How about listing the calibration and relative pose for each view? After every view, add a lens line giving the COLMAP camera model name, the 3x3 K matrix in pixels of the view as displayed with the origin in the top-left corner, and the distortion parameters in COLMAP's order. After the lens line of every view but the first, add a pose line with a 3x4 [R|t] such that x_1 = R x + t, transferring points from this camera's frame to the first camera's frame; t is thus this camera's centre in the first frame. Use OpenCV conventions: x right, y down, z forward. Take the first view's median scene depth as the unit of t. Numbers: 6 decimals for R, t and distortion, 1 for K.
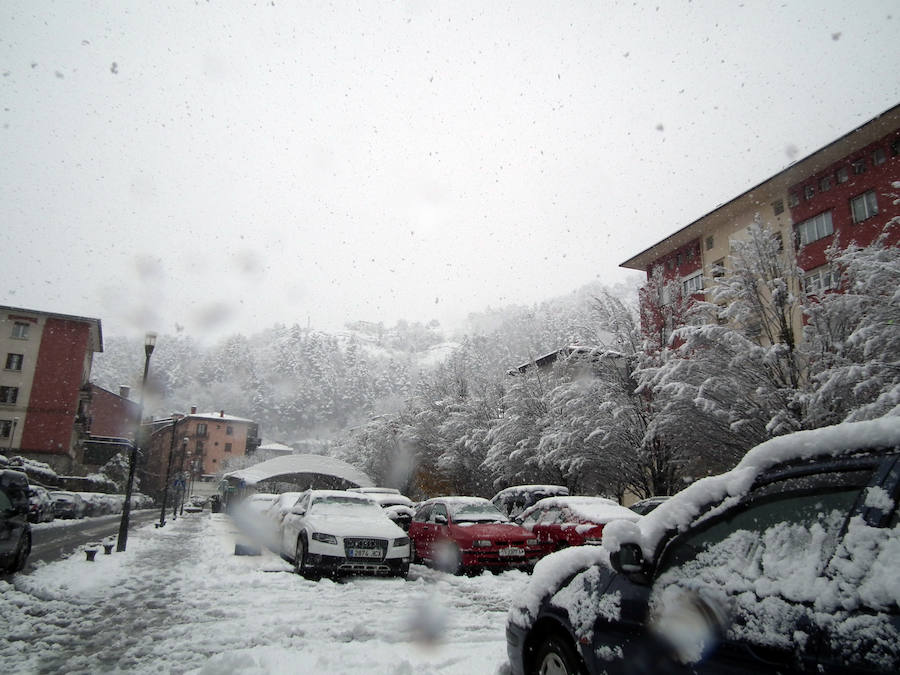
lens RADIAL K [[613.5, 0, 450.0], [0, 613.5, 337.5], [0, 0, 1]] dist [-0.000051, 0.001223]
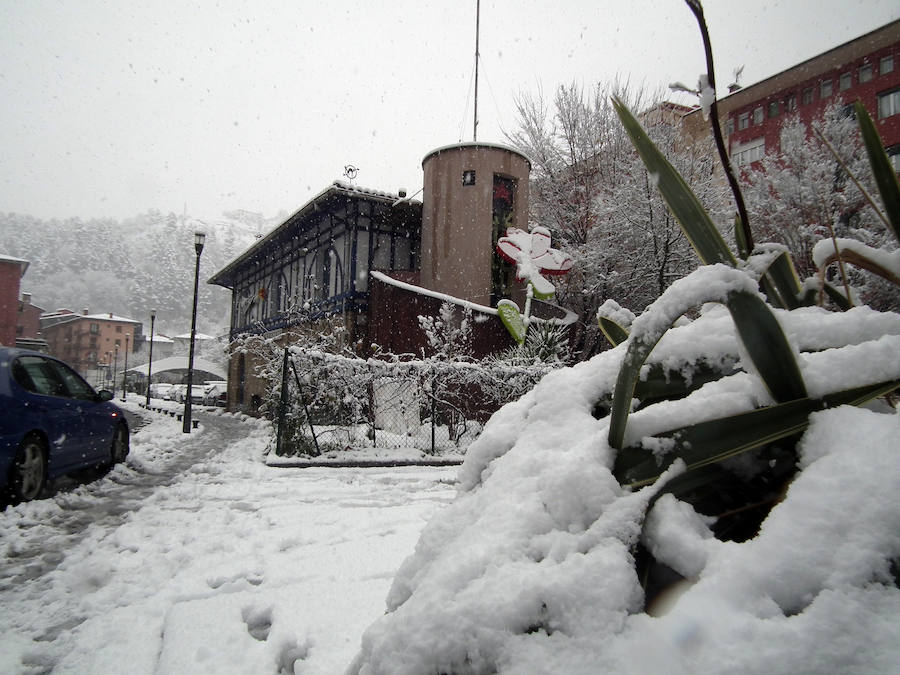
lens RADIAL K [[613.5, 0, 450.0], [0, 613.5, 337.5], [0, 0, 1]] dist [-0.000051, 0.001223]
pose [[0.983721, 0.018045, 0.178796, 0.026390], [-0.050666, 0.982433, 0.179609, -0.030093], [-0.172414, -0.185744, 0.967353, -0.107713]]
